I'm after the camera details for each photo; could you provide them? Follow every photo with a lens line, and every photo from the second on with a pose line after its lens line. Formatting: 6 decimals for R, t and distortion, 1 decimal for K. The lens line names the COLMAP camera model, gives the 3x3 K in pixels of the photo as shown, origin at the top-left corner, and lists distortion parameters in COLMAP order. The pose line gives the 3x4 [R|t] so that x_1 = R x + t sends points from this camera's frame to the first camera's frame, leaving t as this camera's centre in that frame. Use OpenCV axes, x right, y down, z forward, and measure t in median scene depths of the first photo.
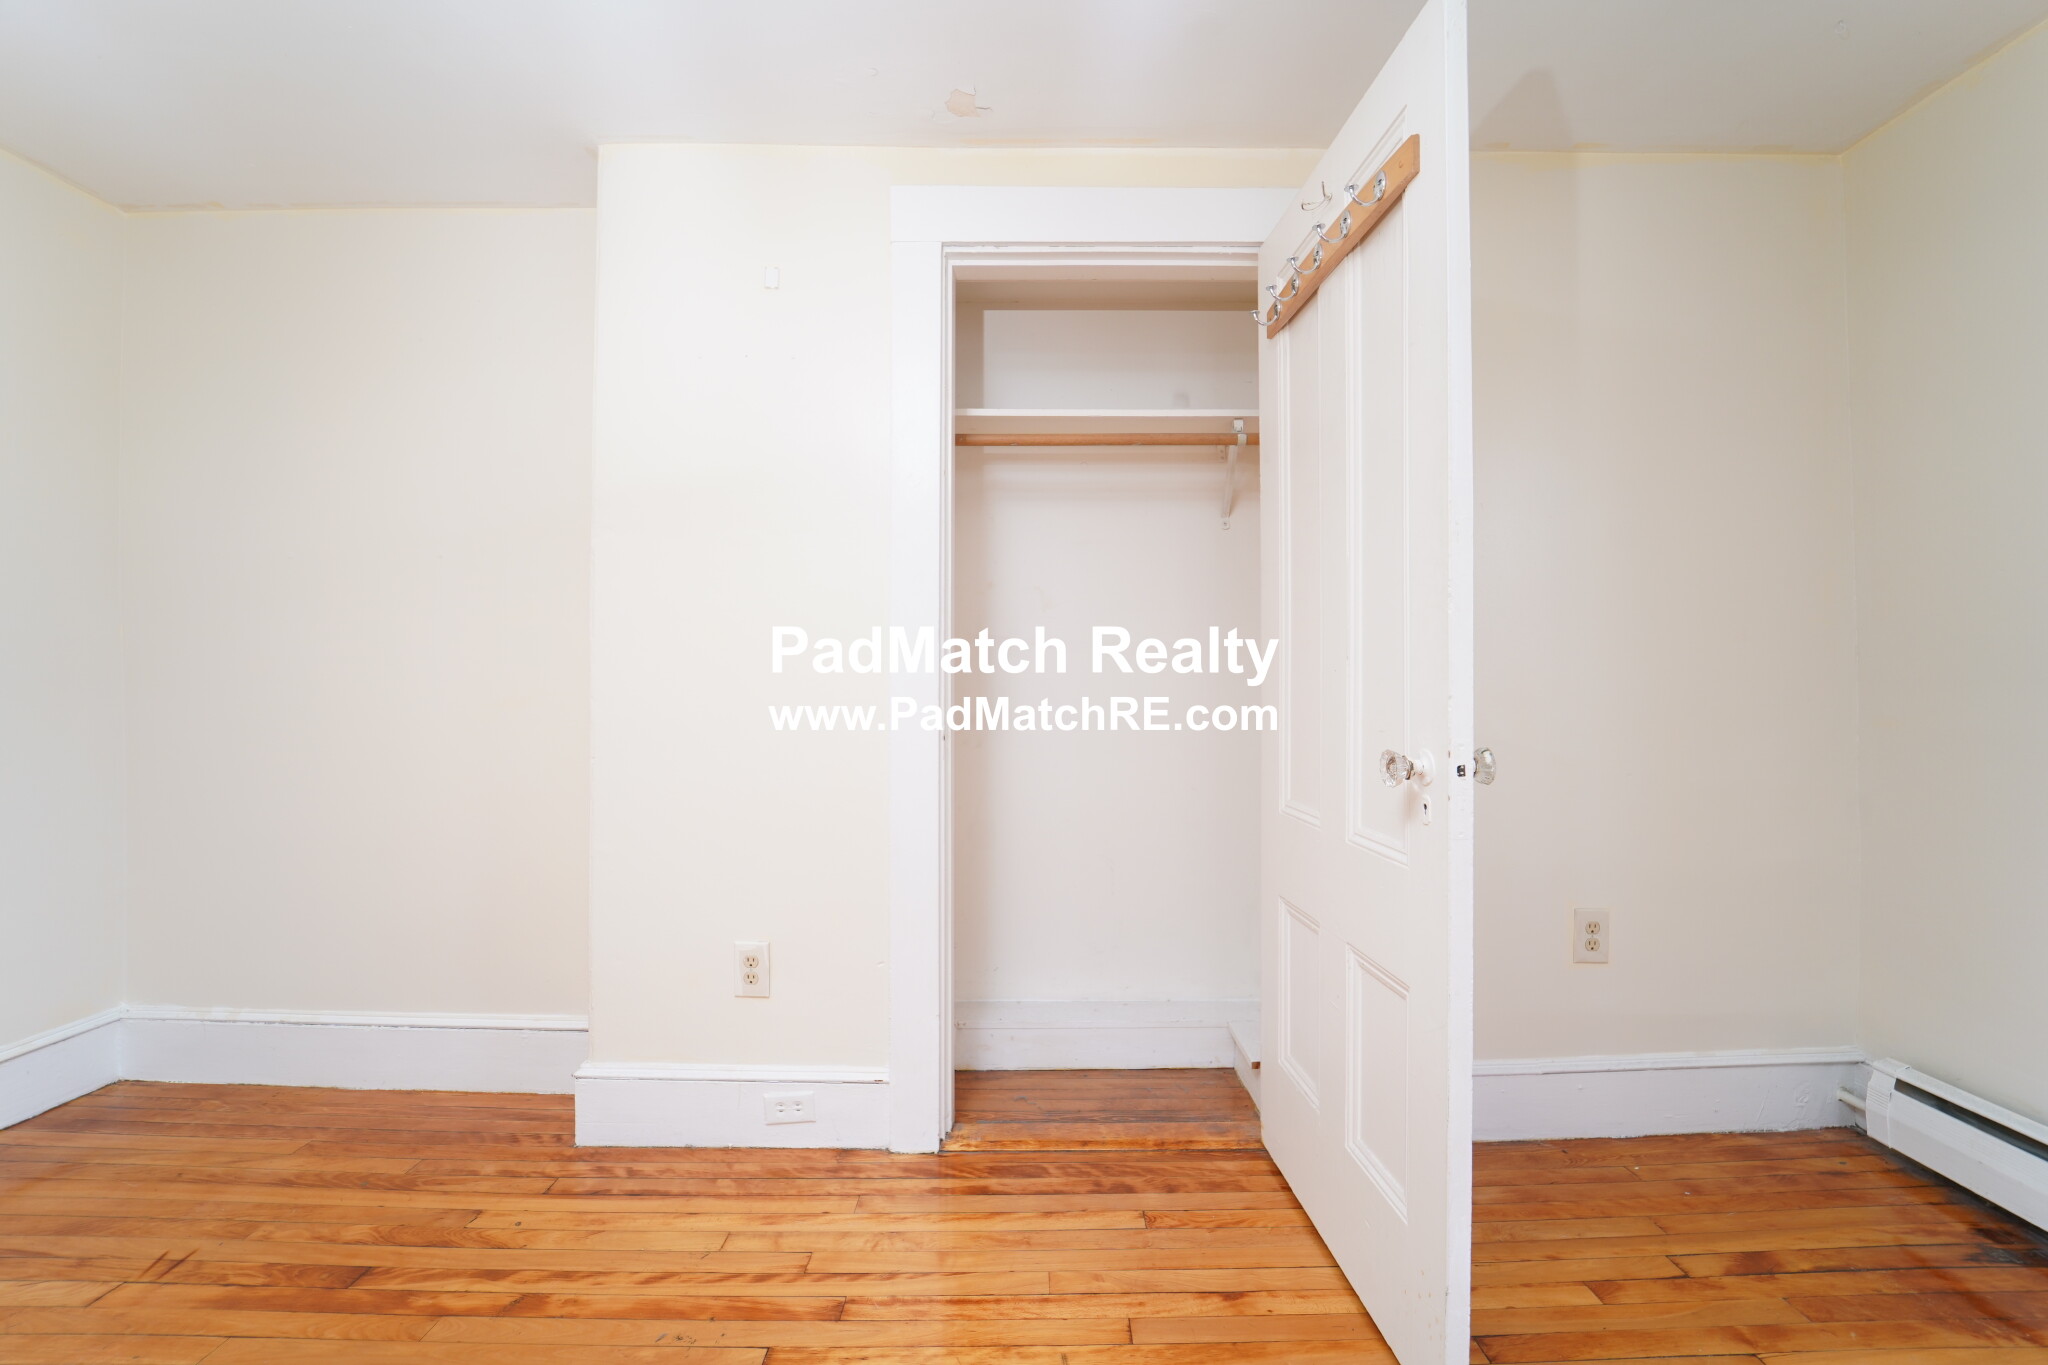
lens RADIAL K [[835.6, 0, 1021.9], [0, 835.6, 675.9], [0, 0, 1]] dist [-0.022704, 0.000964]
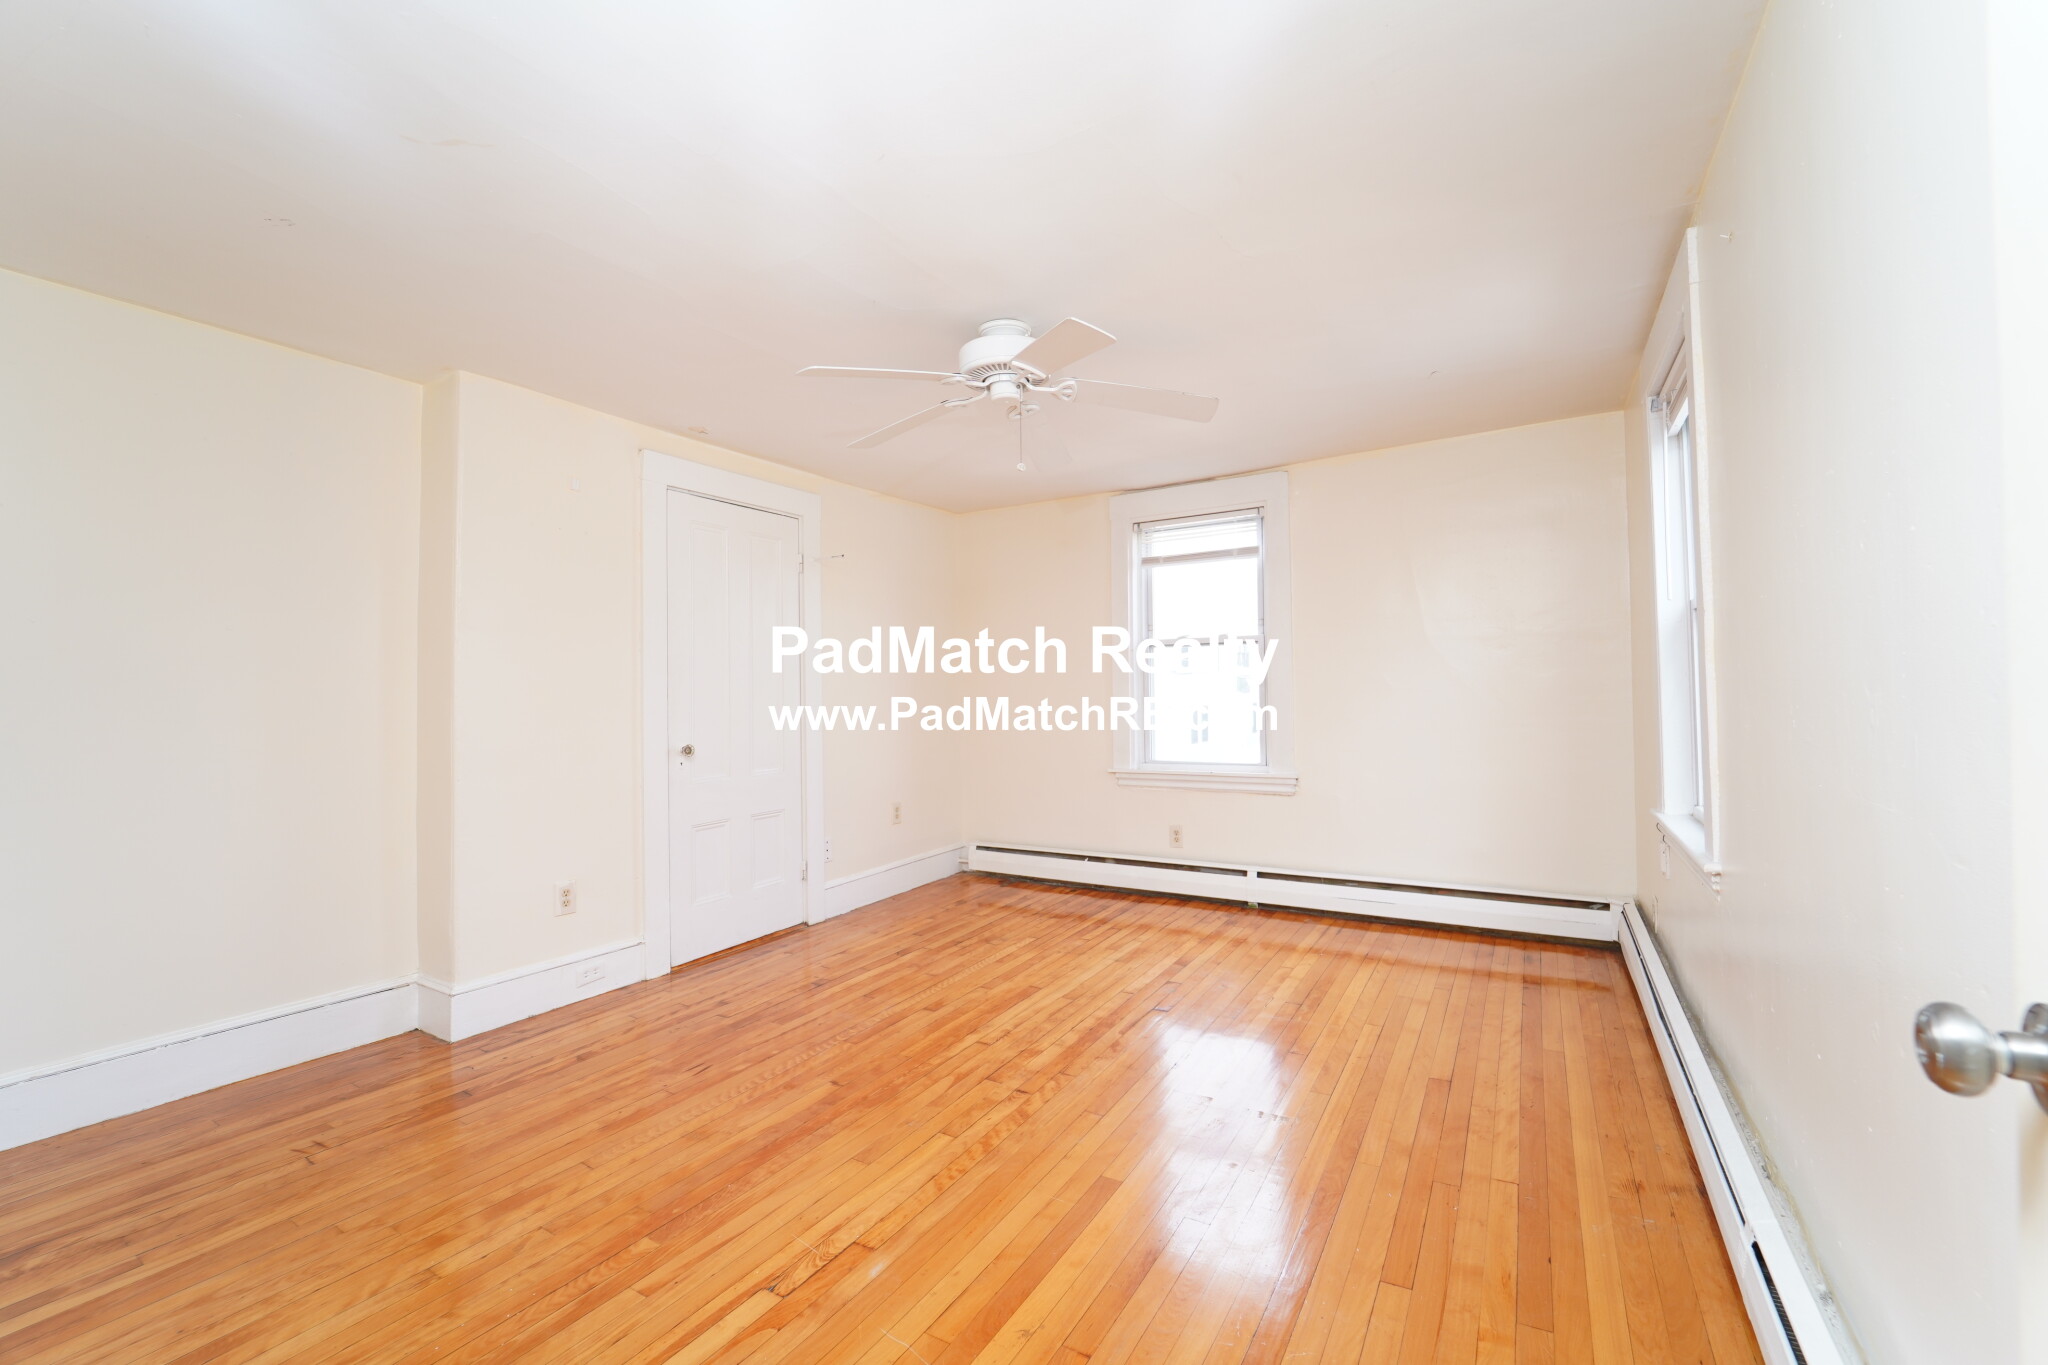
lens RADIAL K [[835.6, 0, 1023.7], [0, 835.6, 675.5], [0, 0, 1]] dist [-0.022704, 0.000964]
pose [[0.525437, 0.007792, 0.850797, -1.397388], [-0.000648, 0.999961, -0.008758, -0.087306], [-0.850832, 0.004051, 0.525422, -0.727392]]
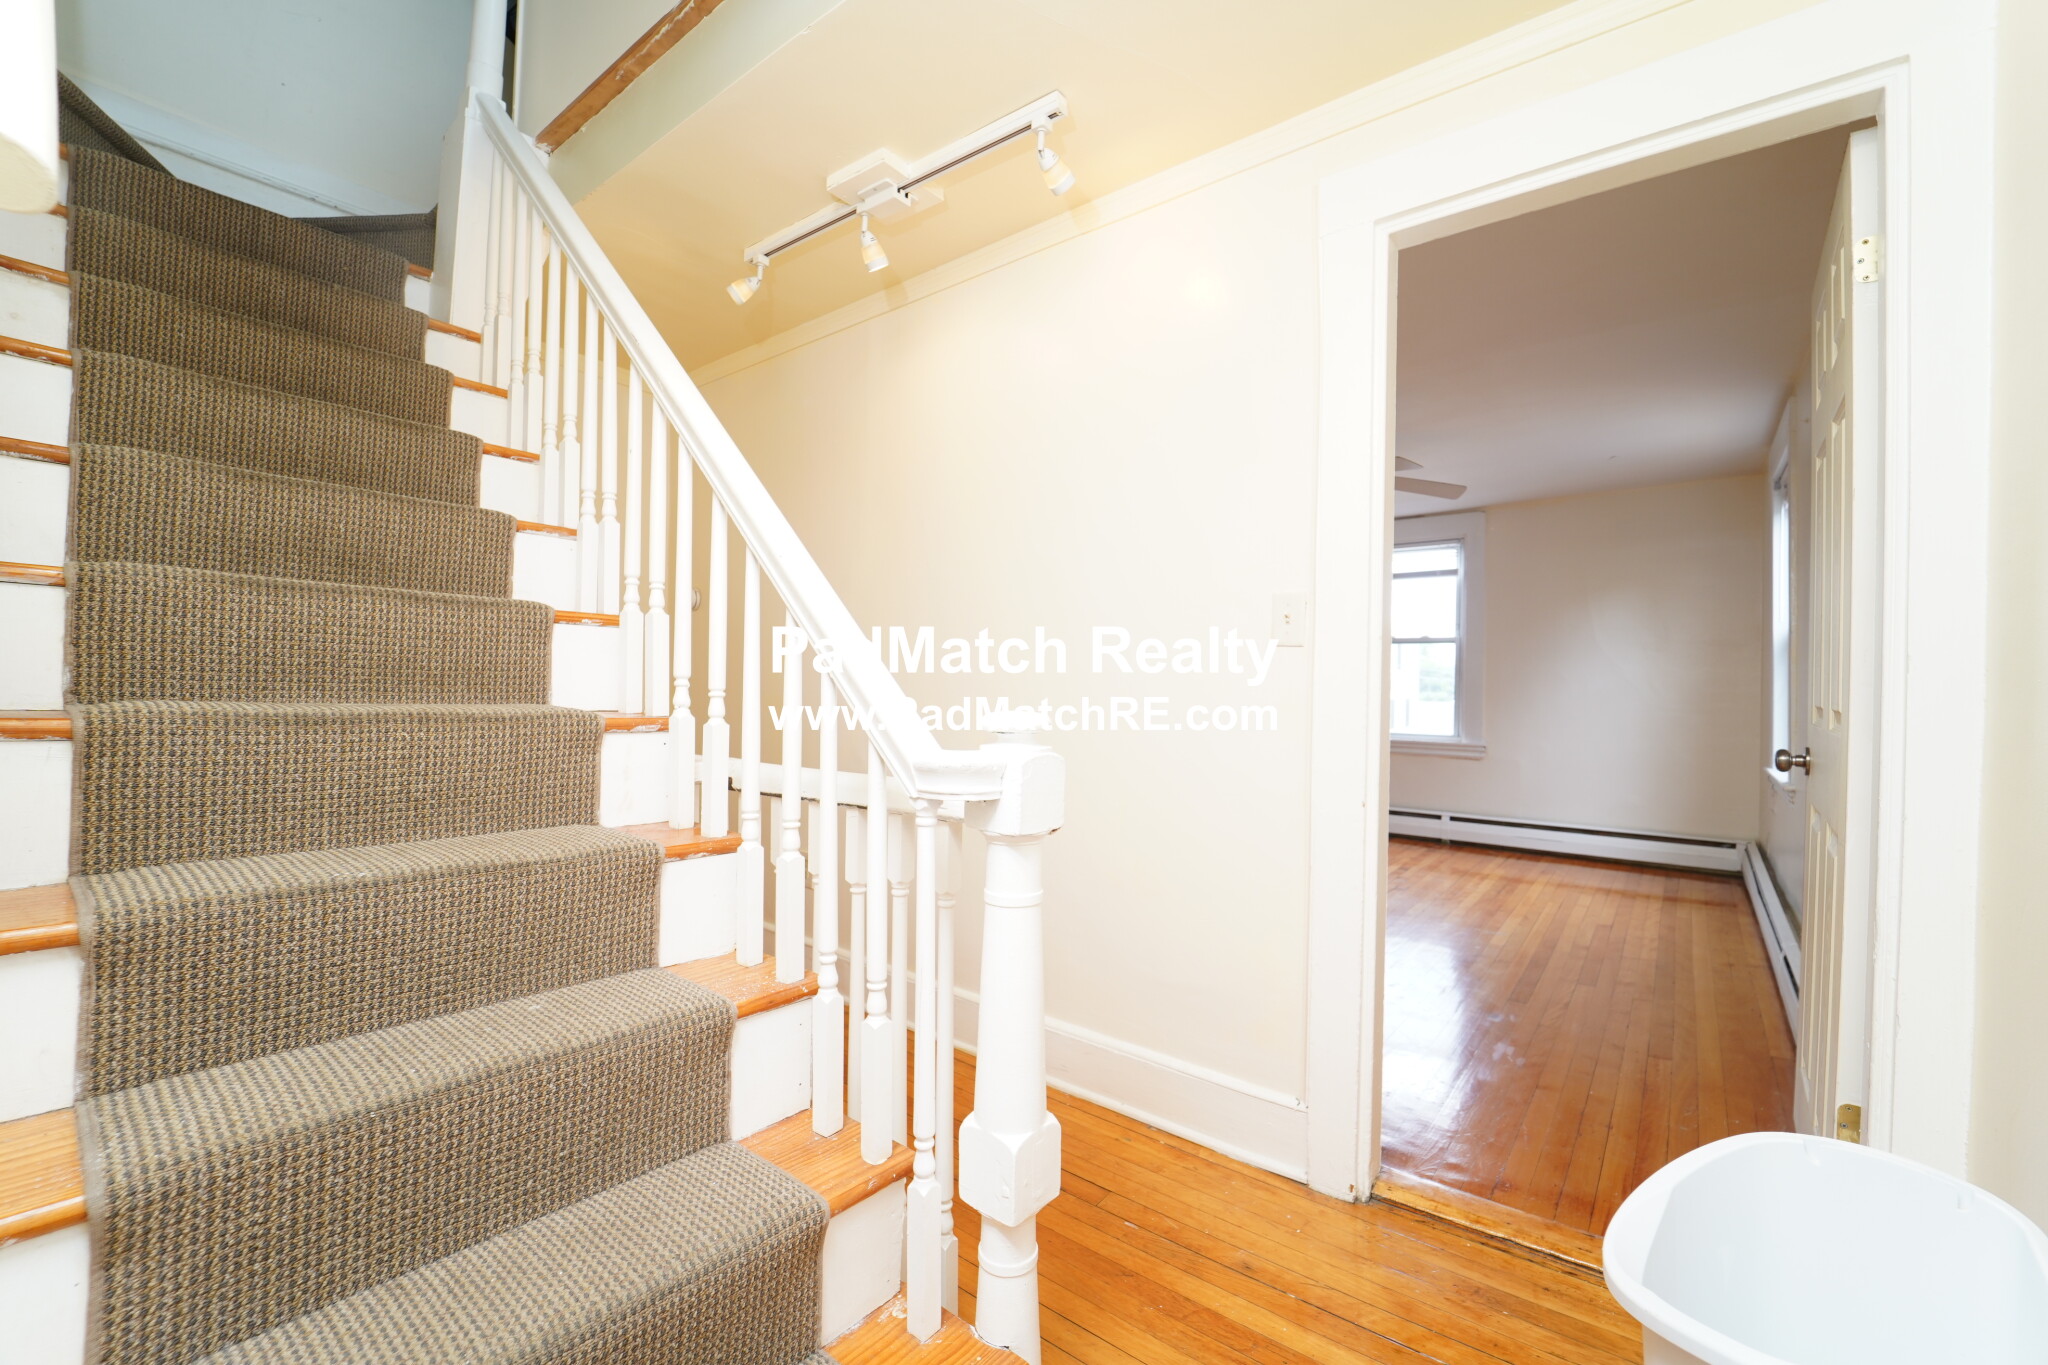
lens RADIAL K [[835.6, 0, 1026.5], [0, 835.6, 682.5], [0, 0, 1]] dist [-0.022704, 0.000964]
pose [[0.628763, 0.004404, 0.777584, -2.503531], [-0.024154, 0.999612, 0.013869, -0.055473], [-0.777222, -0.027502, 0.628626, -0.756482]]
